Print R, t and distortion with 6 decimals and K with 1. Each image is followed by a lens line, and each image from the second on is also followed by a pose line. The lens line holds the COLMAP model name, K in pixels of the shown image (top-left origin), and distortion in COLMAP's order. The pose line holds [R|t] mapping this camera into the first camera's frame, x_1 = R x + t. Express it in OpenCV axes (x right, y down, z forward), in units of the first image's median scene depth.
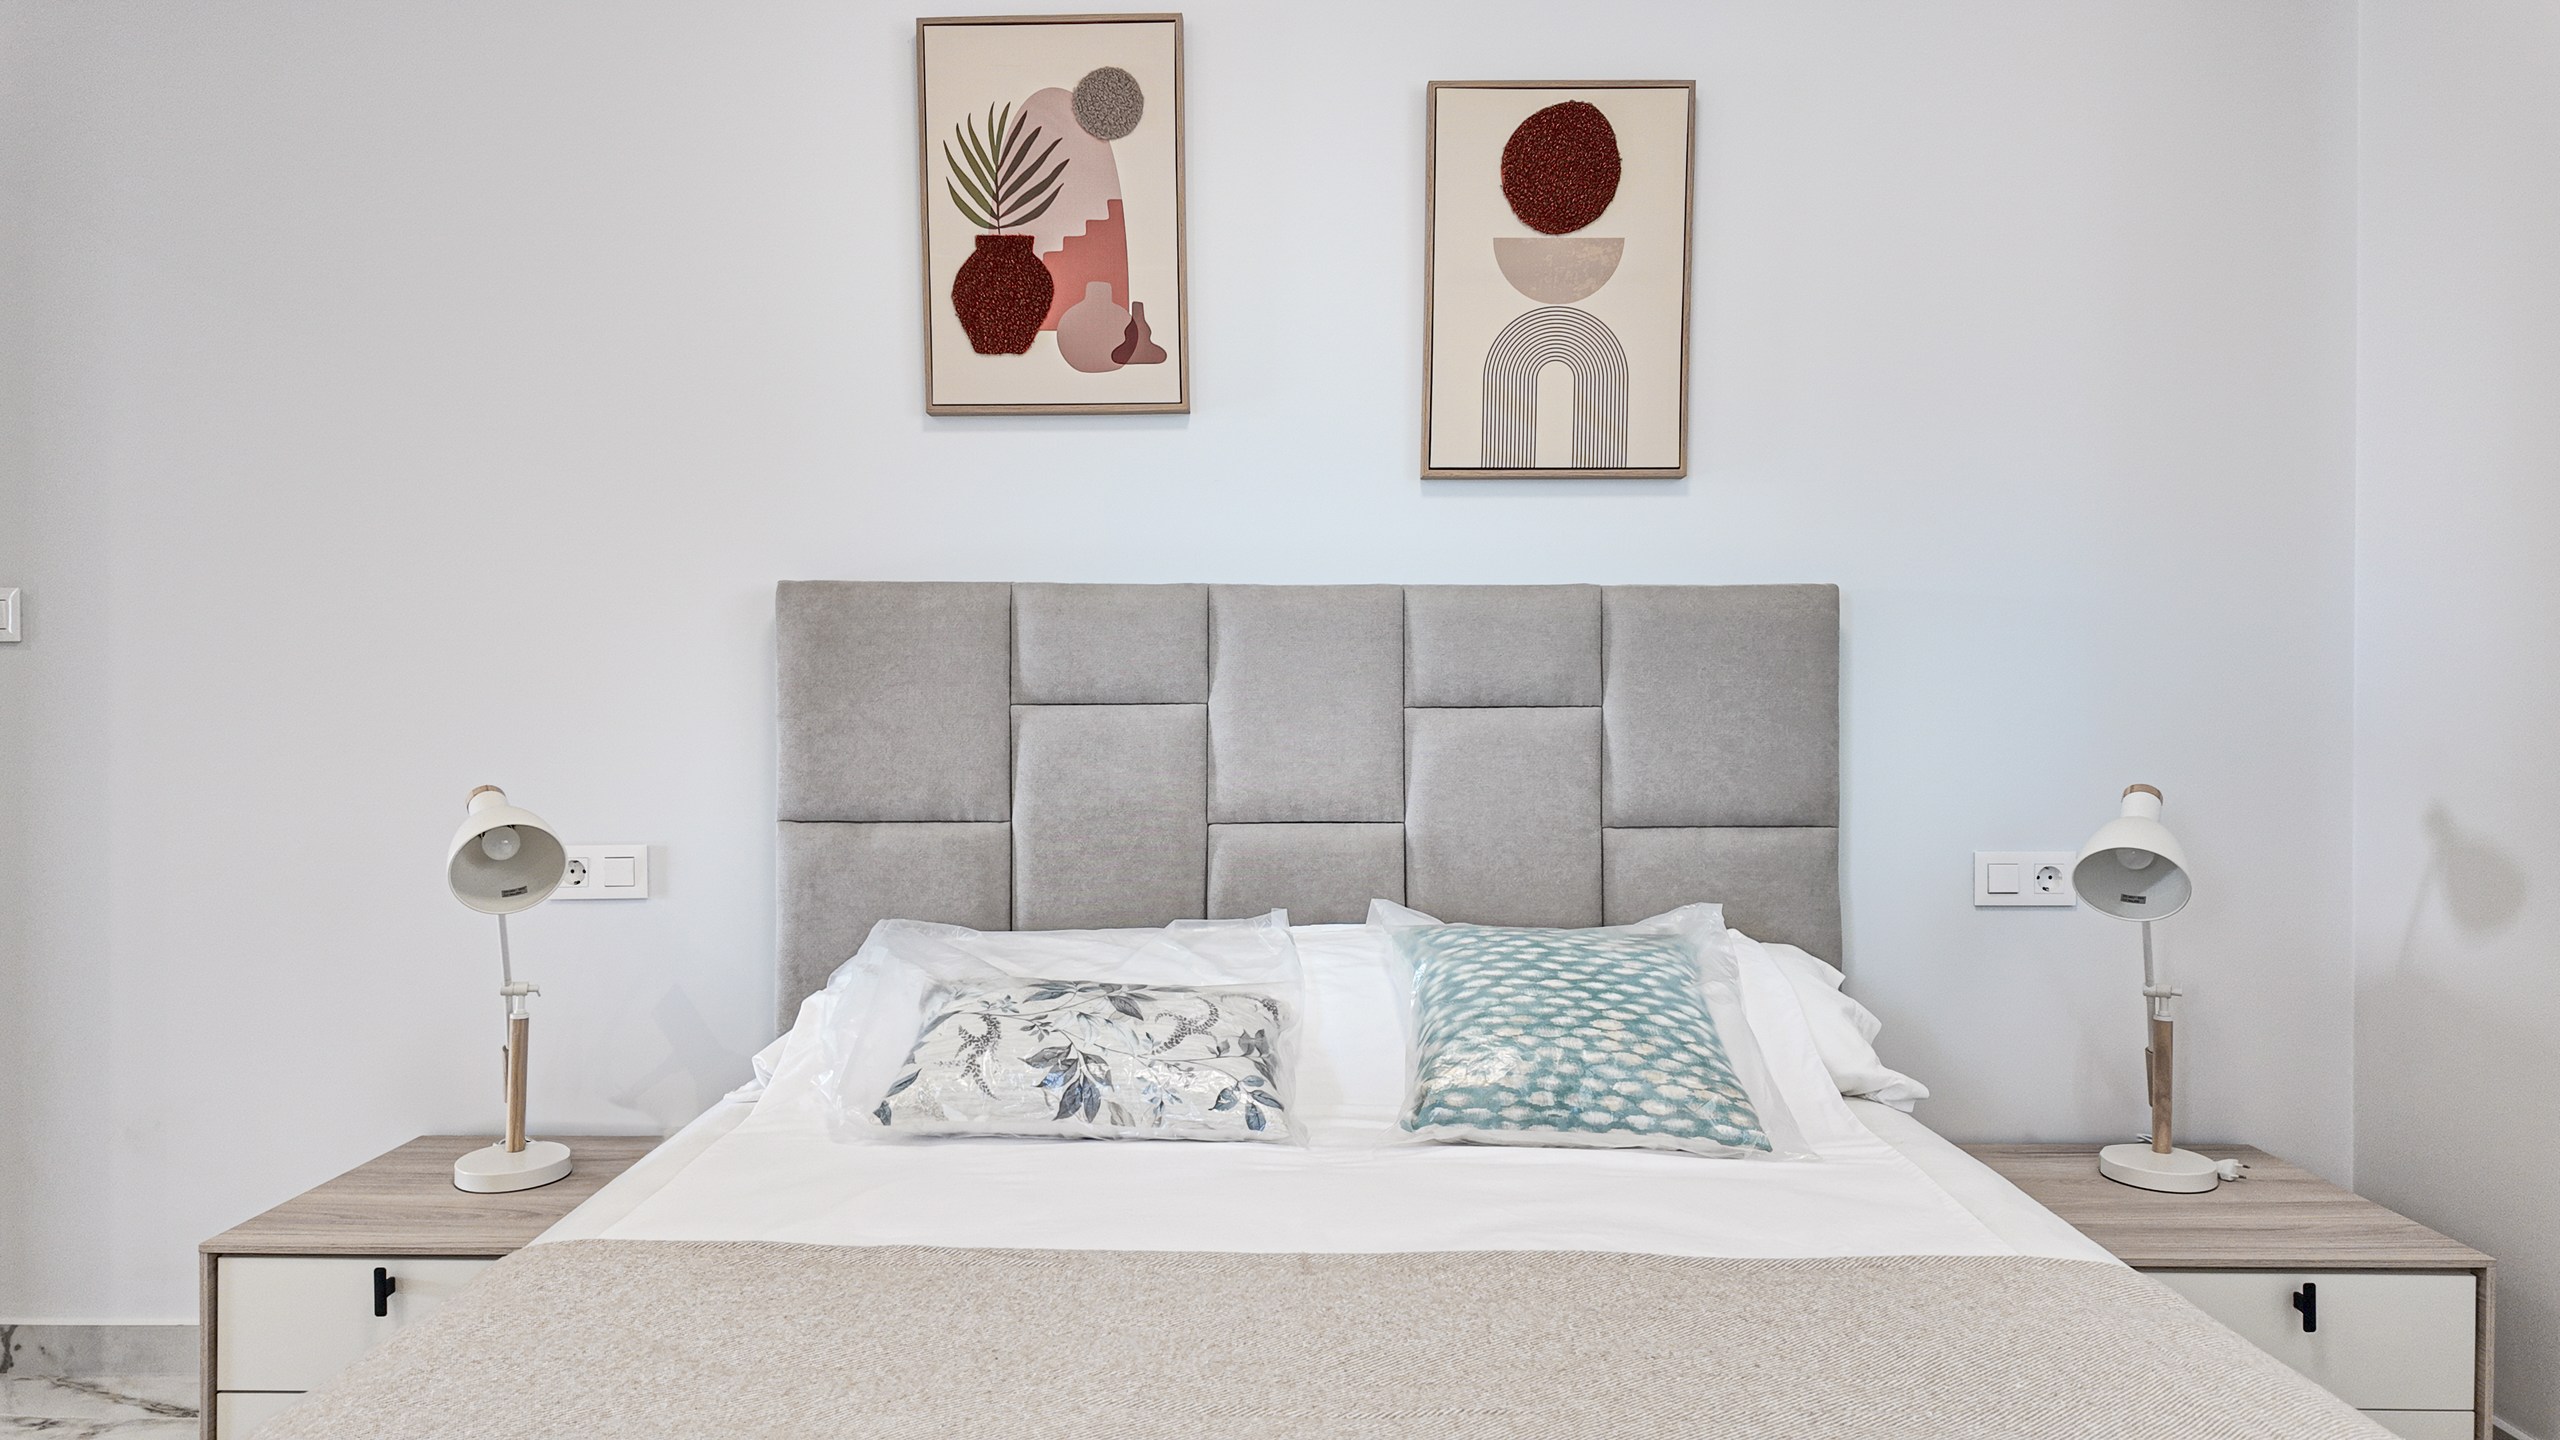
lens RADIAL K [[1493.6, 0, 1284.0], [0, 1493.6, 724.9], [0, 0, 1]] dist [0.113976, -0.119585]
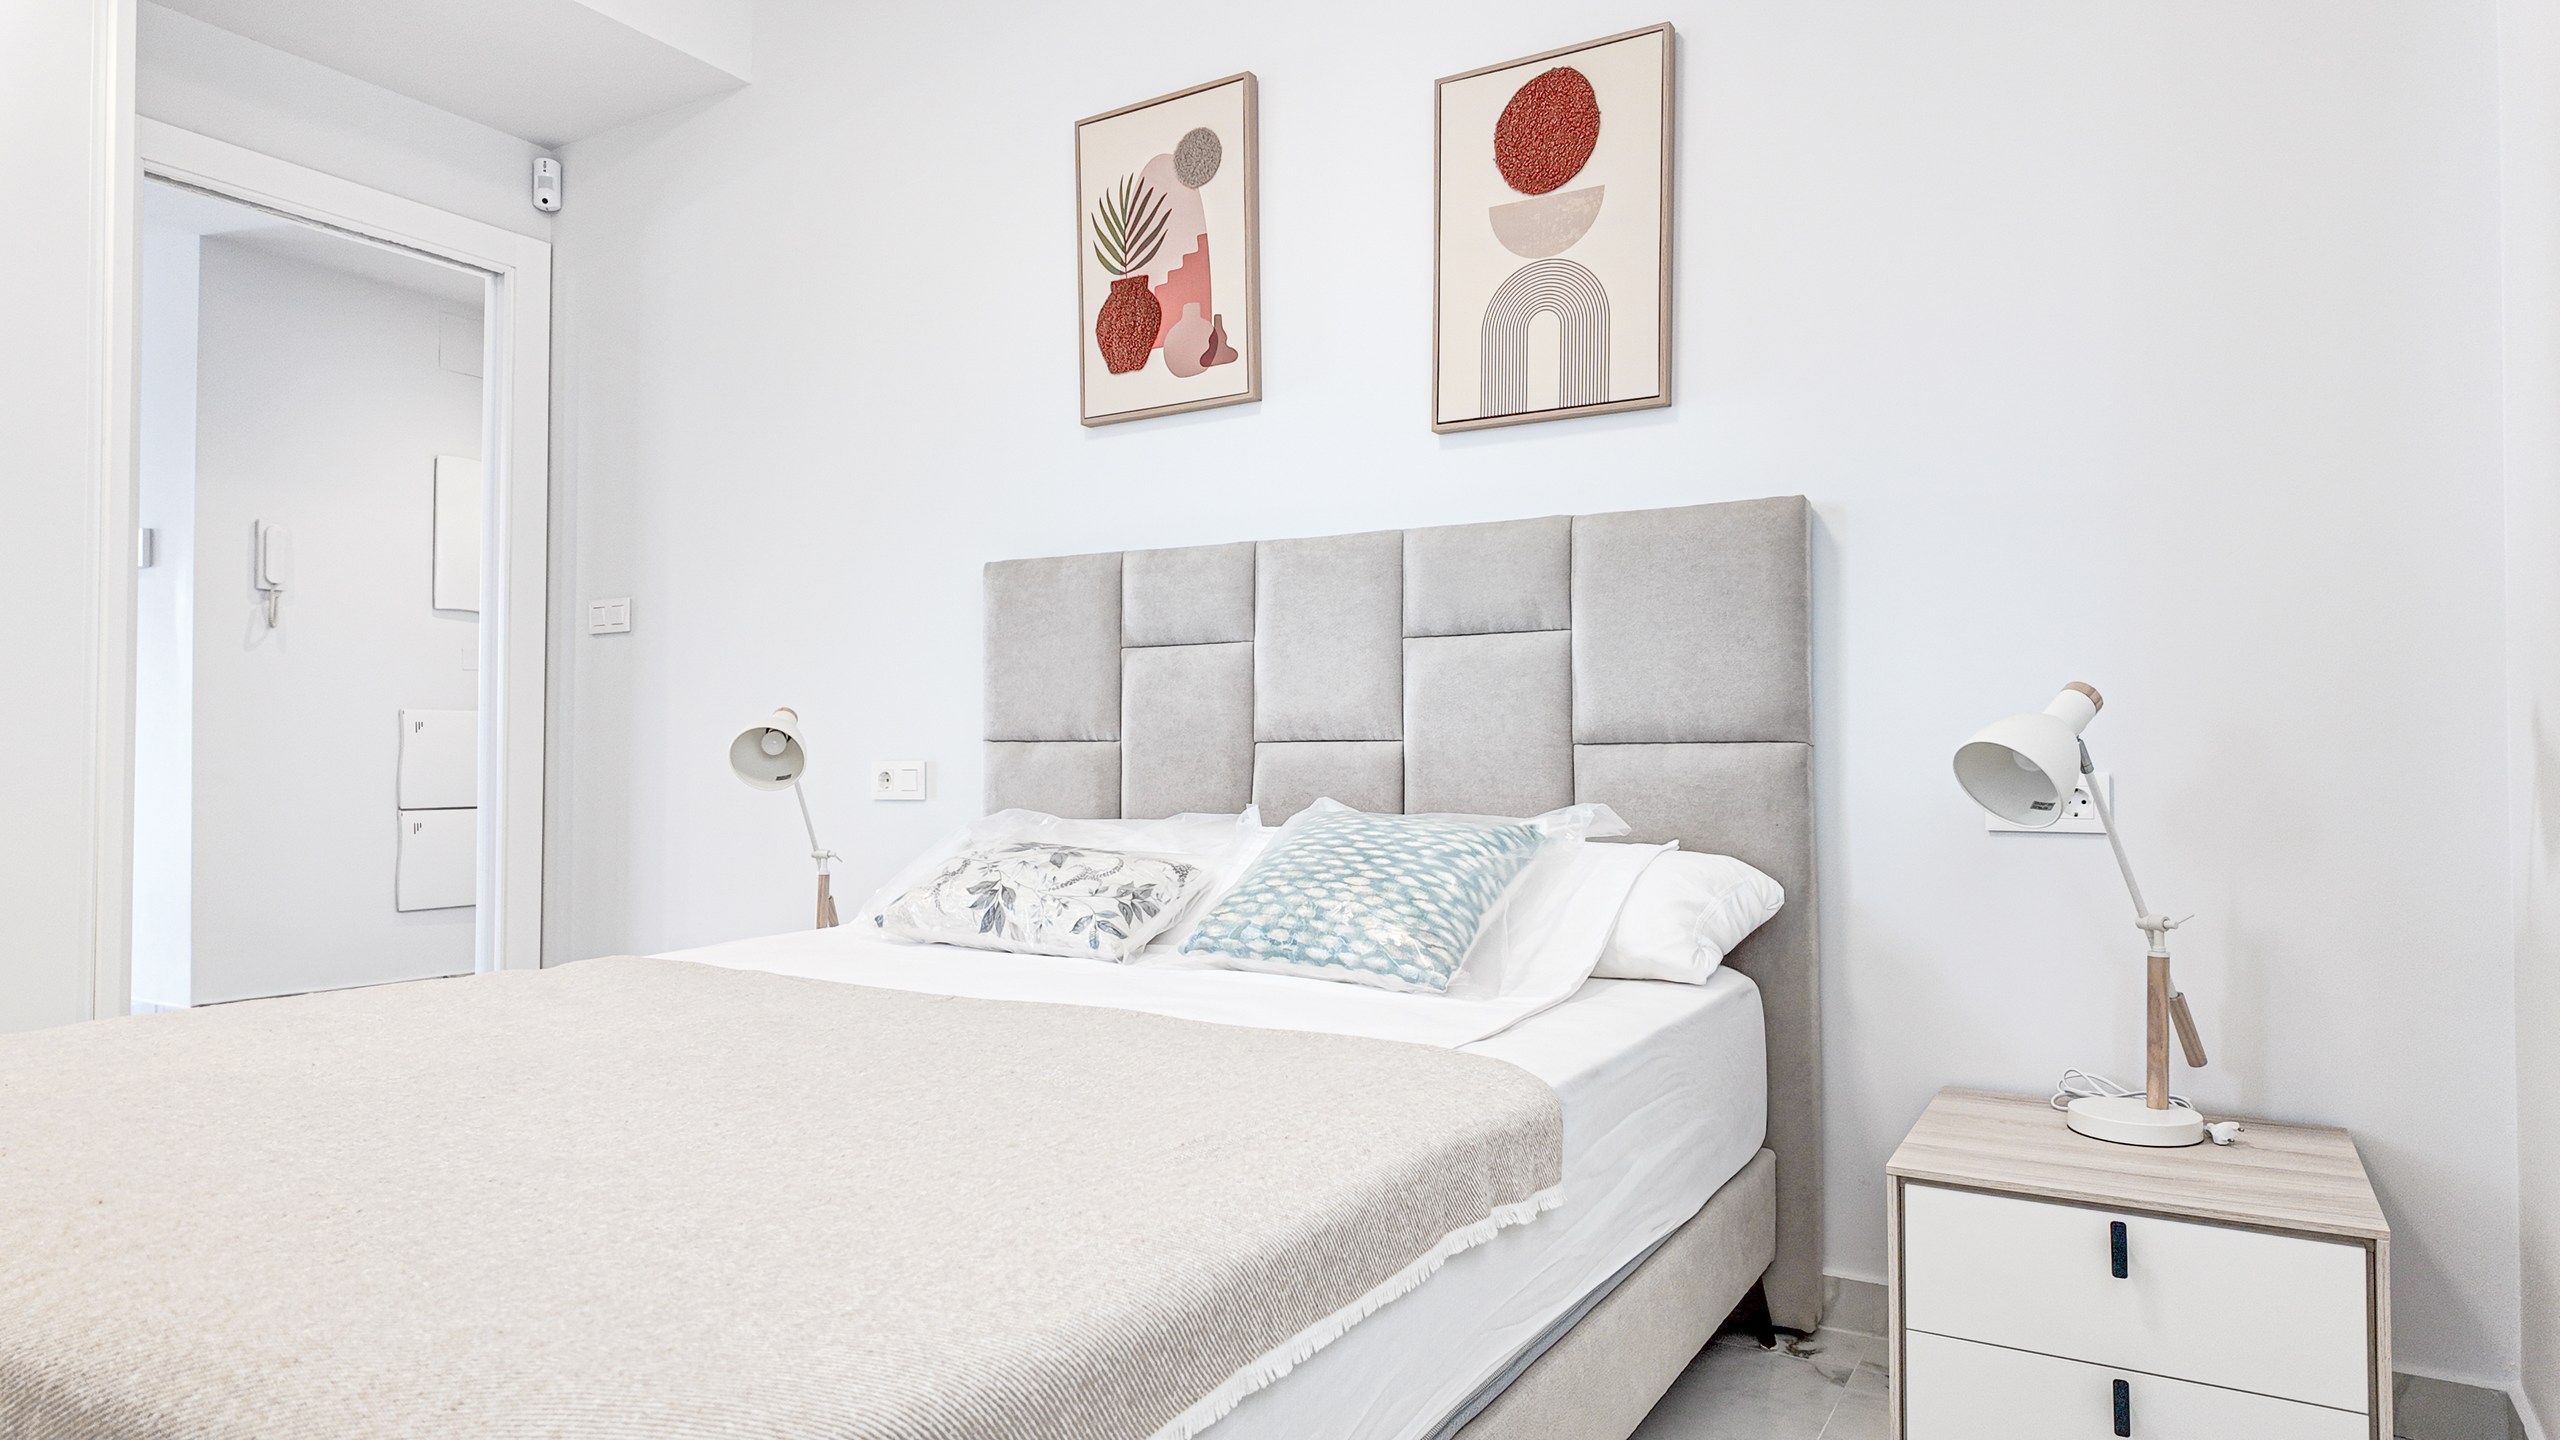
lens RADIAL K [[1493.6, 0, 1284.0], [0, 1493.6, 724.9], [0, 0, 1]] dist [0.113976, -0.119585]
pose [[0.862769, -0.008839, -0.505522, 0.567773], [-0.008884, 0.999428, -0.032638, 0.090473], [0.505521, 0.032650, 0.862196, -0.008098]]
